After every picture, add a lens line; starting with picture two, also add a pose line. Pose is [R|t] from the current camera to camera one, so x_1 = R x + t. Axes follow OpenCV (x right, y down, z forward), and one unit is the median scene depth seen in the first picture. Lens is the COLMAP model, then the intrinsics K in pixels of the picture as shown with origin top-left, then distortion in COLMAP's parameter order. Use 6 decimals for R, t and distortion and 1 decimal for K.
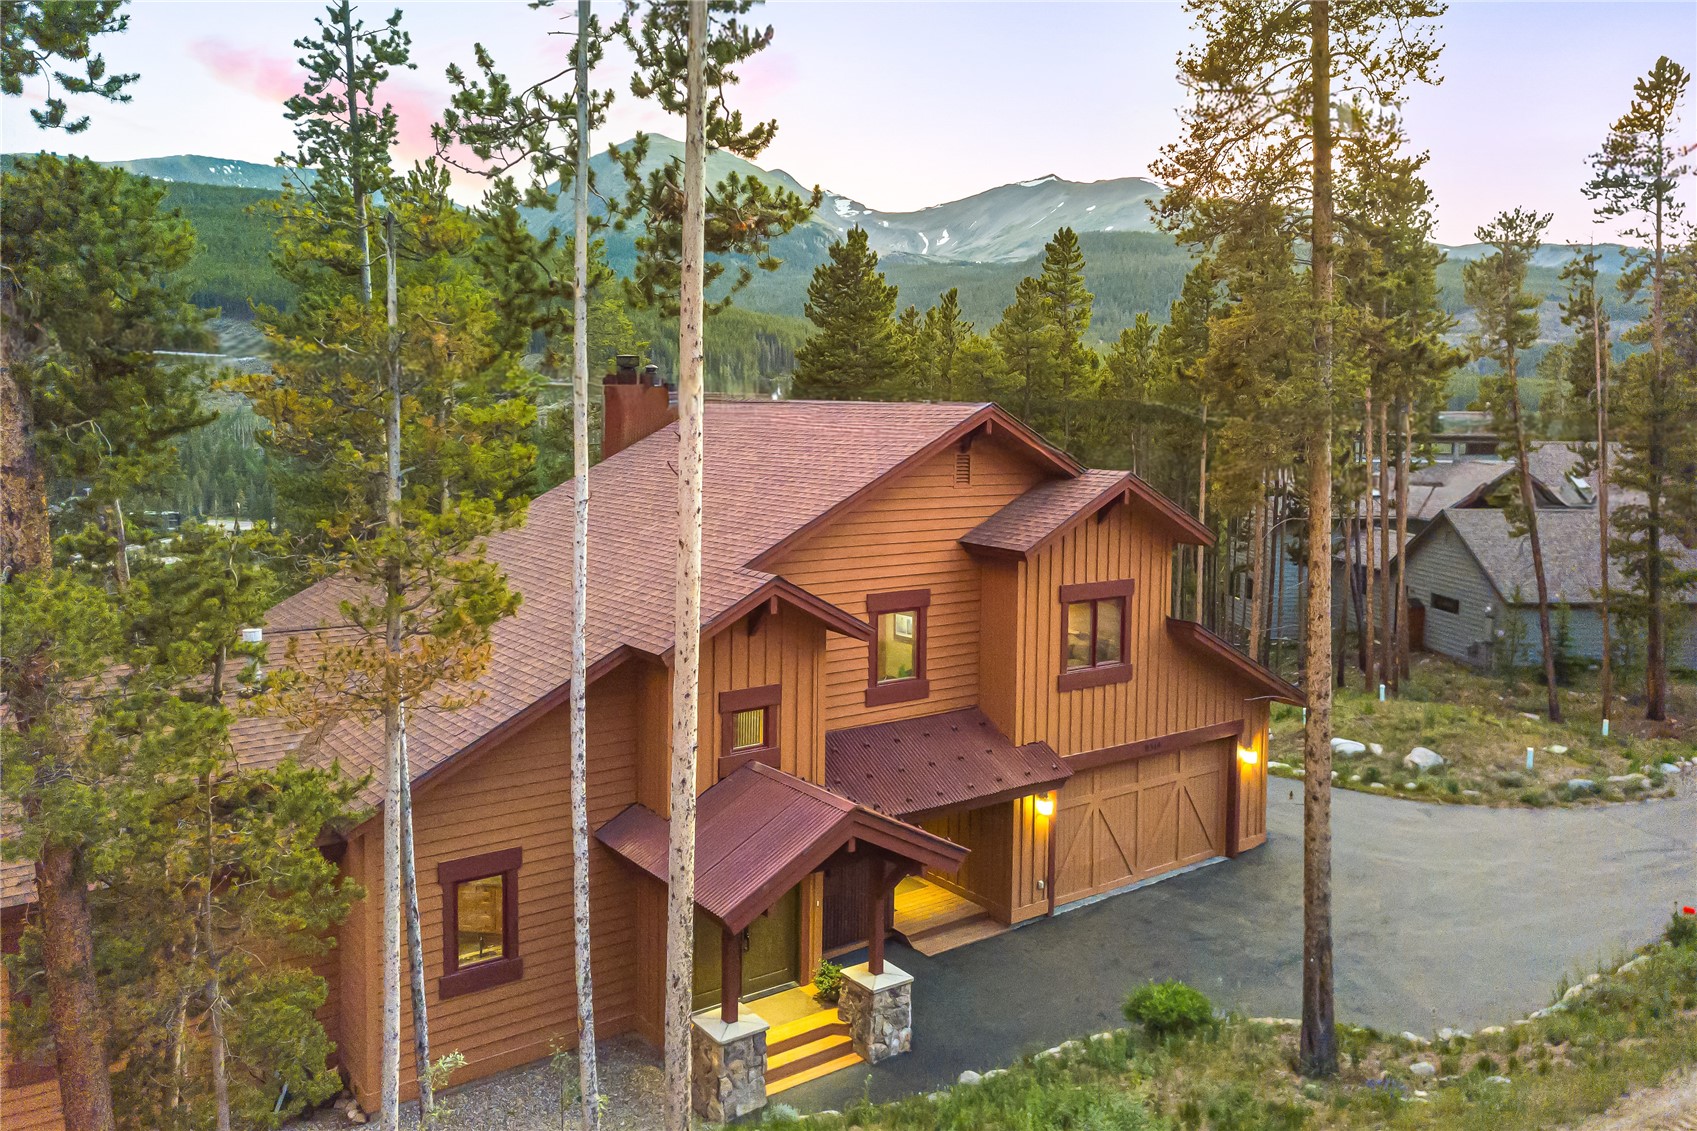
lens RADIAL K [[1283.9, 0, 853.8], [0, 1283.9, 520.1], [0, 0, 1]] dist [0.008116, 0.001947]
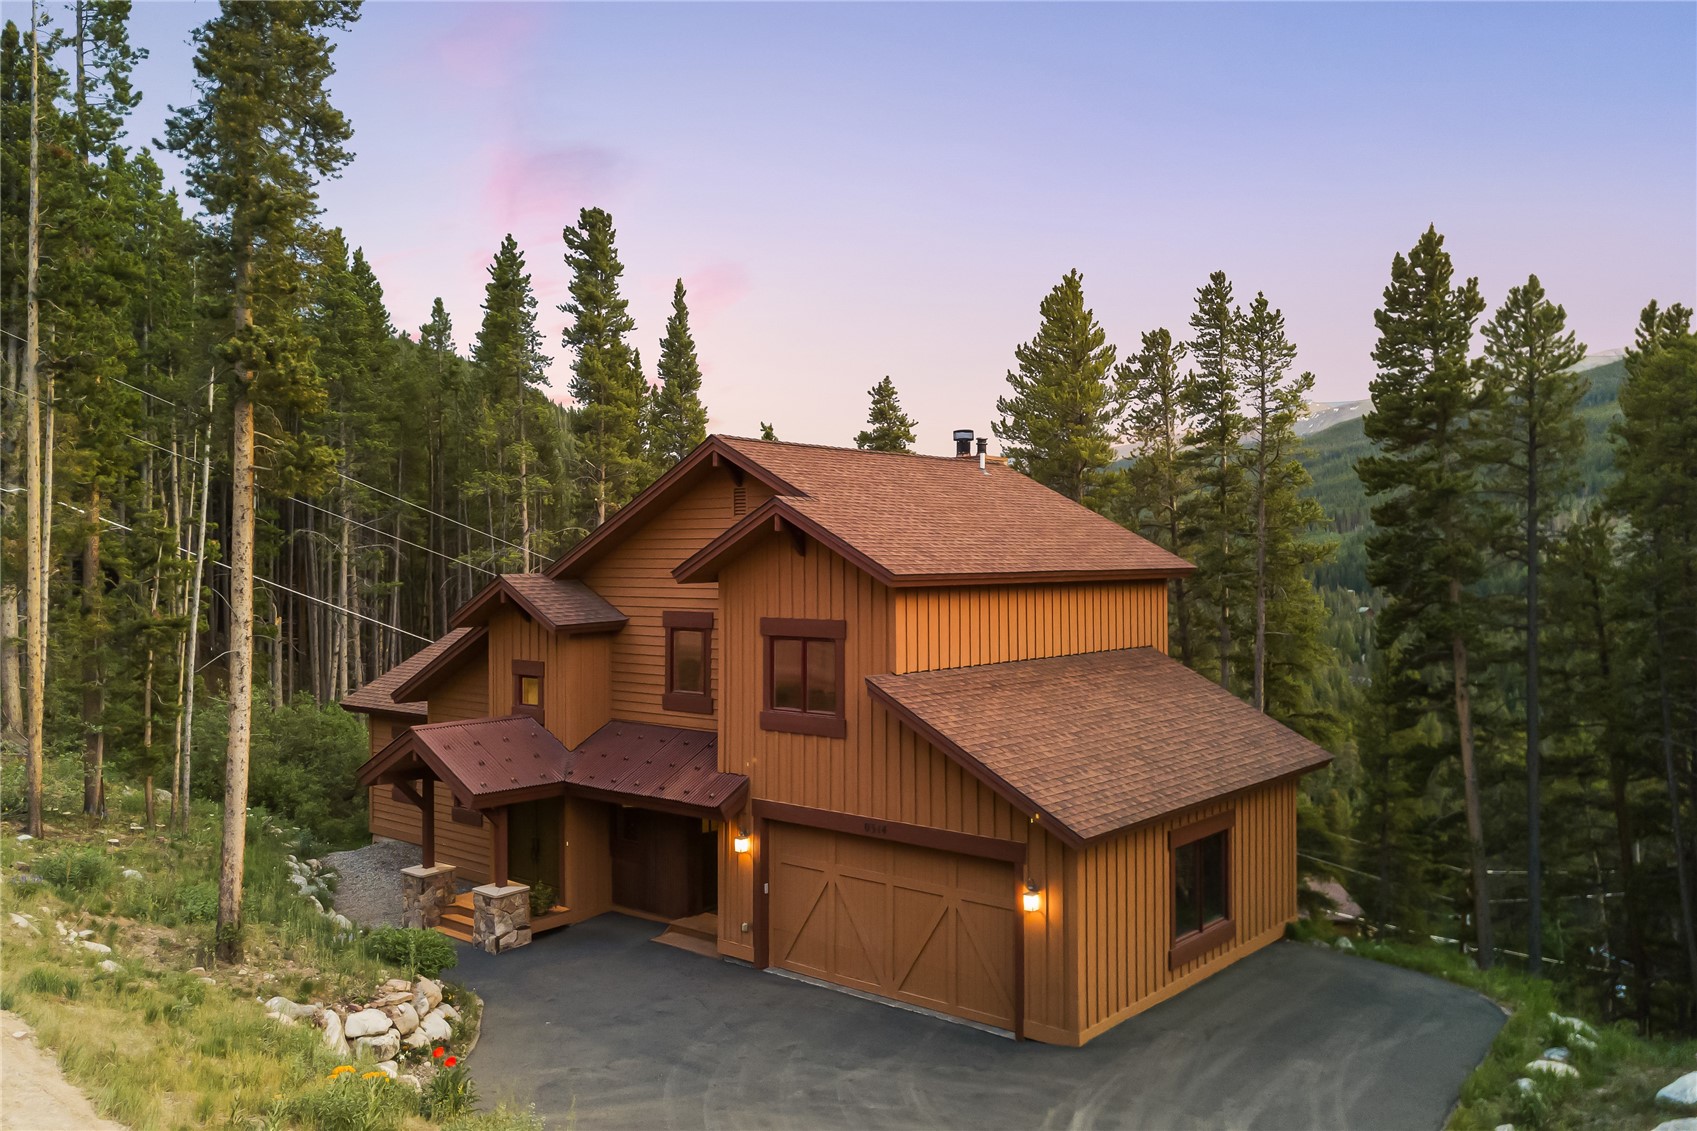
lens RADIAL K [[1296.4, 0, 848.5], [0, 1296.4, 565.5], [0, 0, 1]] dist [0.006352, 0.001896]
pose [[0.224239, -0.008378, -0.974498, 1.113853], [-0.075618, 0.996799, -0.025970, 0.032172], [0.971596, 0.079513, 0.222888, 0.836420]]
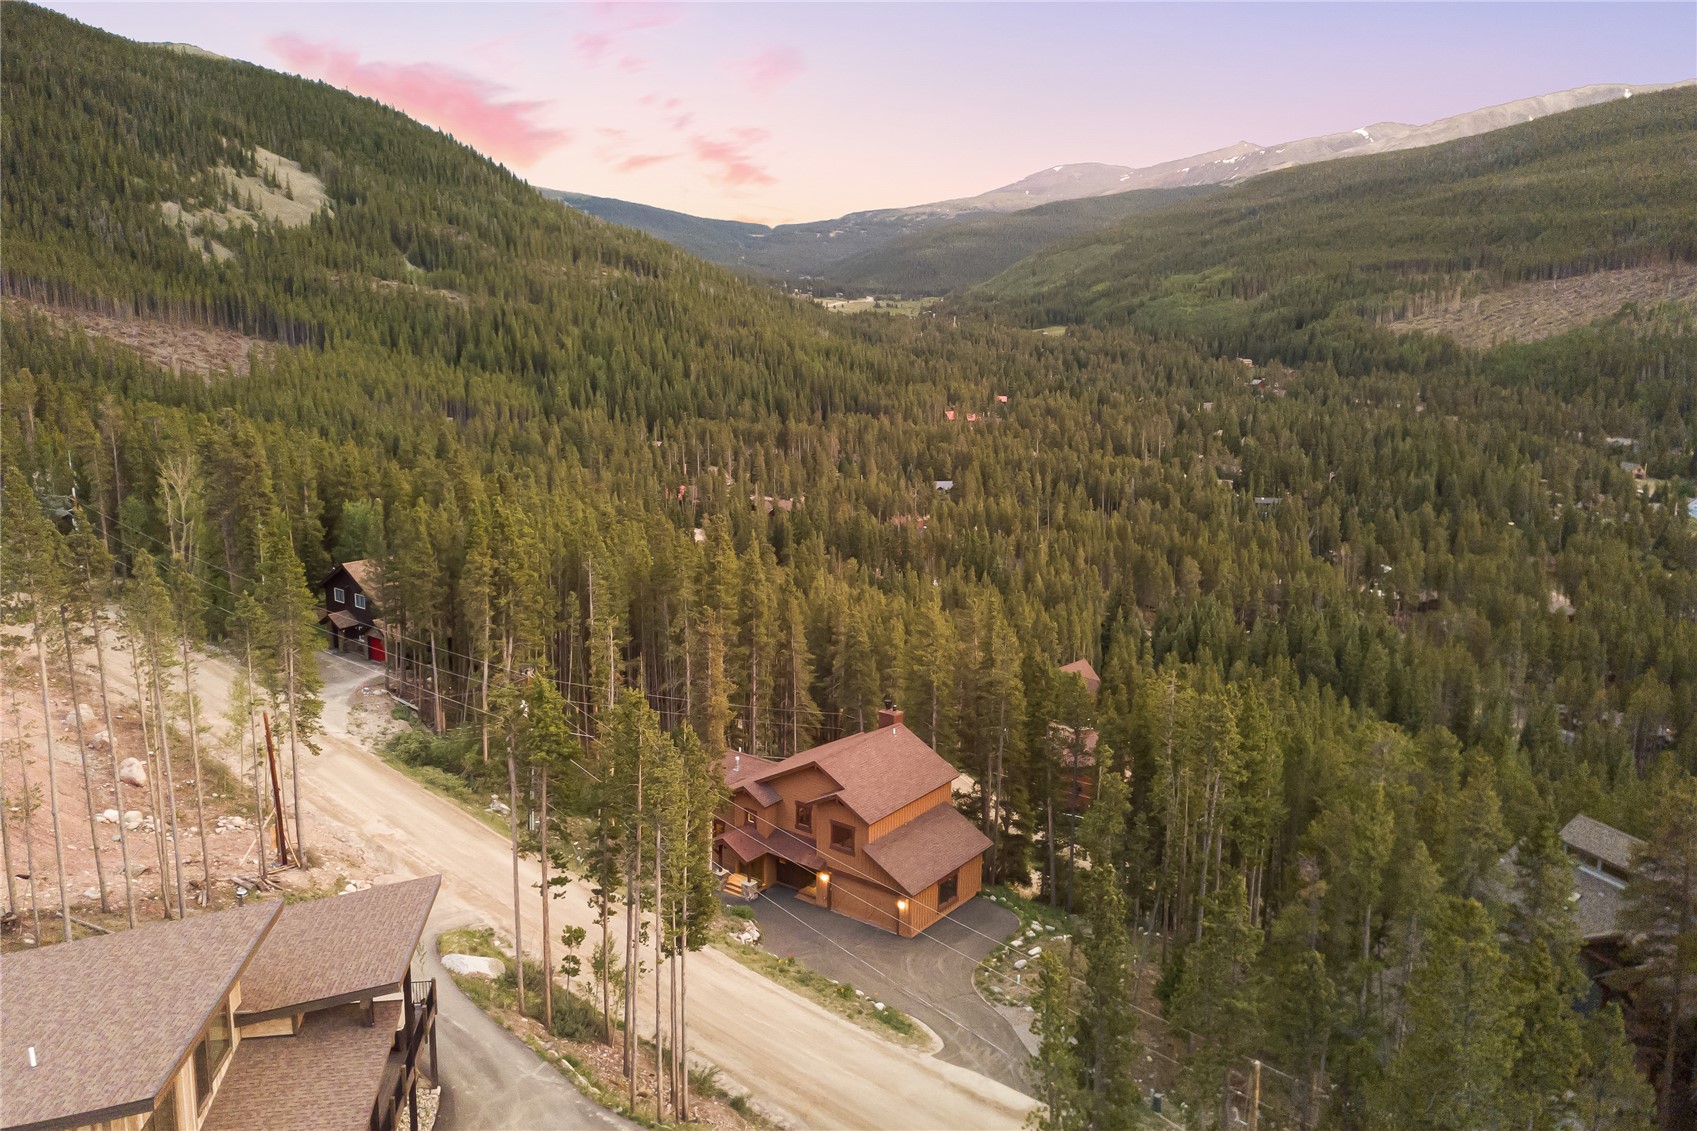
lens RADIAL K [[1283.9, 0, 853.8], [0, 1283.9, 520.1], [0, 0, 1]] dist [0.008116, 0.001947]
pose [[0.282821, 0.159288, -0.945854, 3.290104], [-0.086081, 0.986350, 0.140369, -1.219862], [0.955302, 0.041721, 0.292673, 0.015582]]
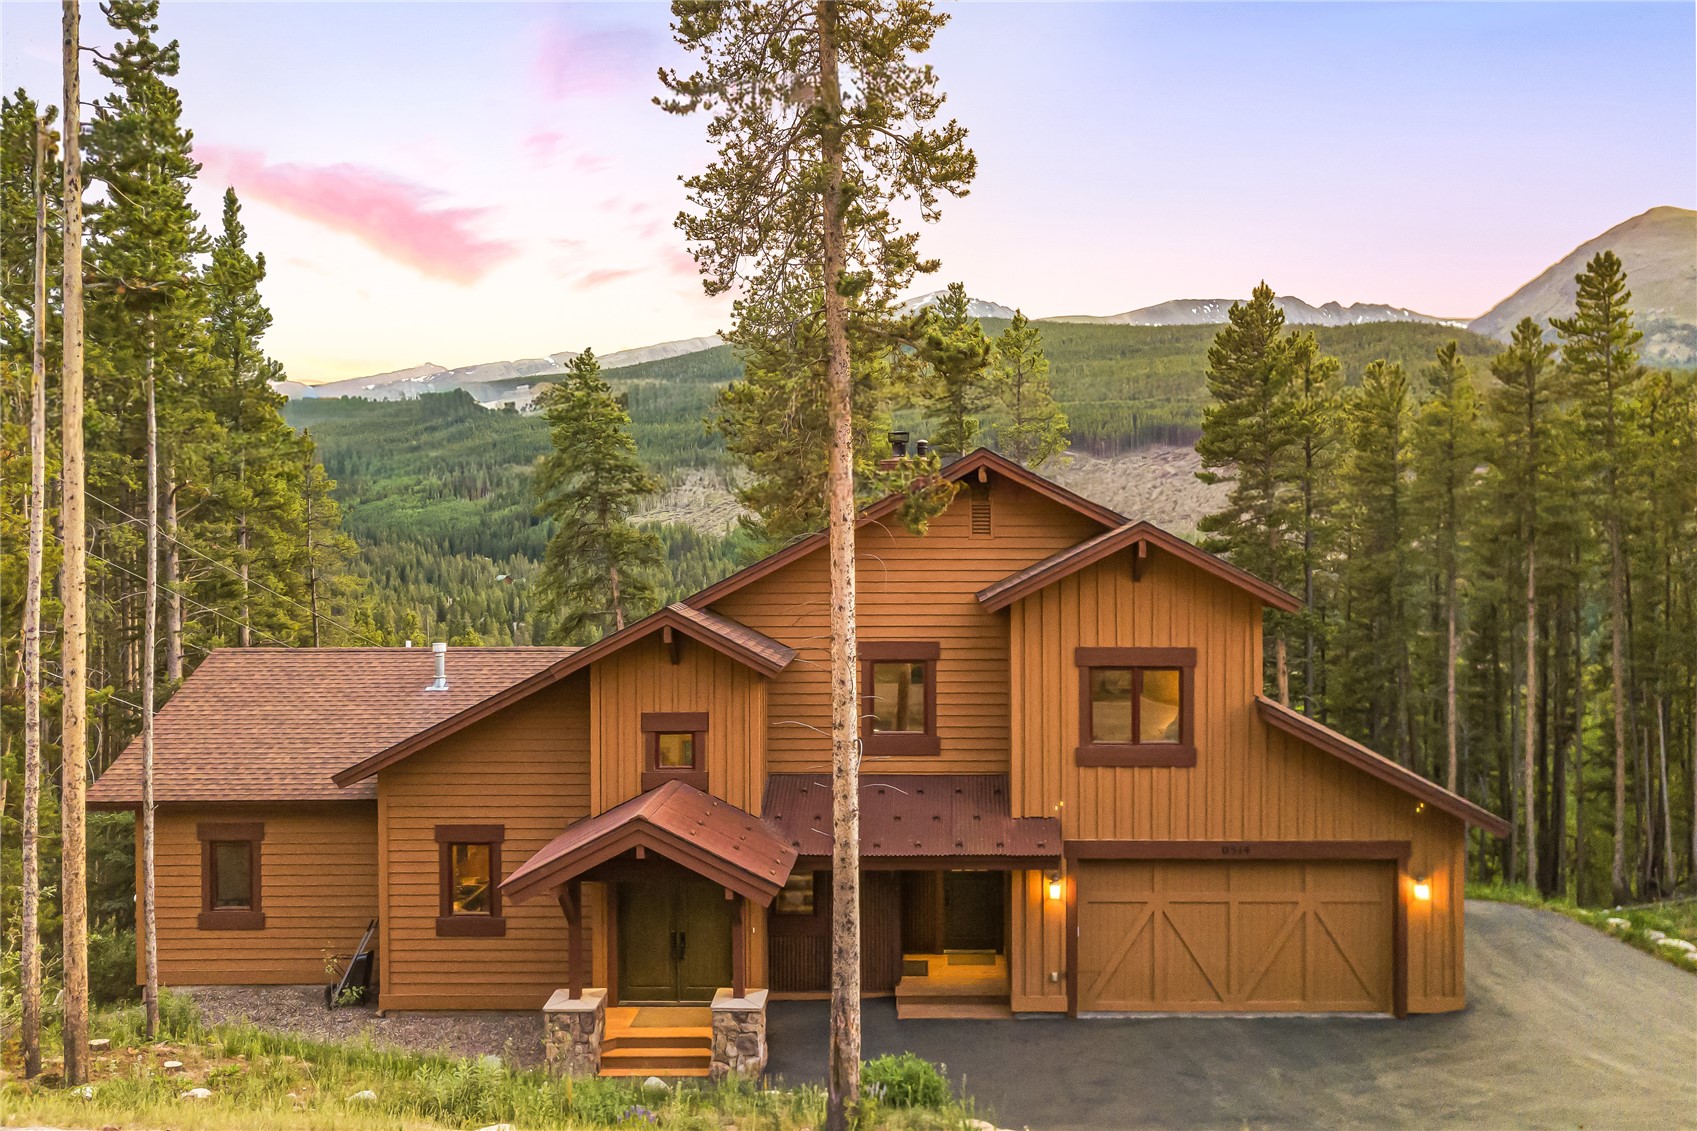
lens RADIAL K [[1340.5, 0, 898.9], [0, 1340.5, 561.1], [0, 0, 1]] dist [-0.000775, 0.006887]
pose [[0.789751, 0.003536, -0.613417, 0.636302], [-0.040141, 0.998138, -0.045926, 0.038483], [0.612112, 0.060893, 0.788423, 0.170457]]
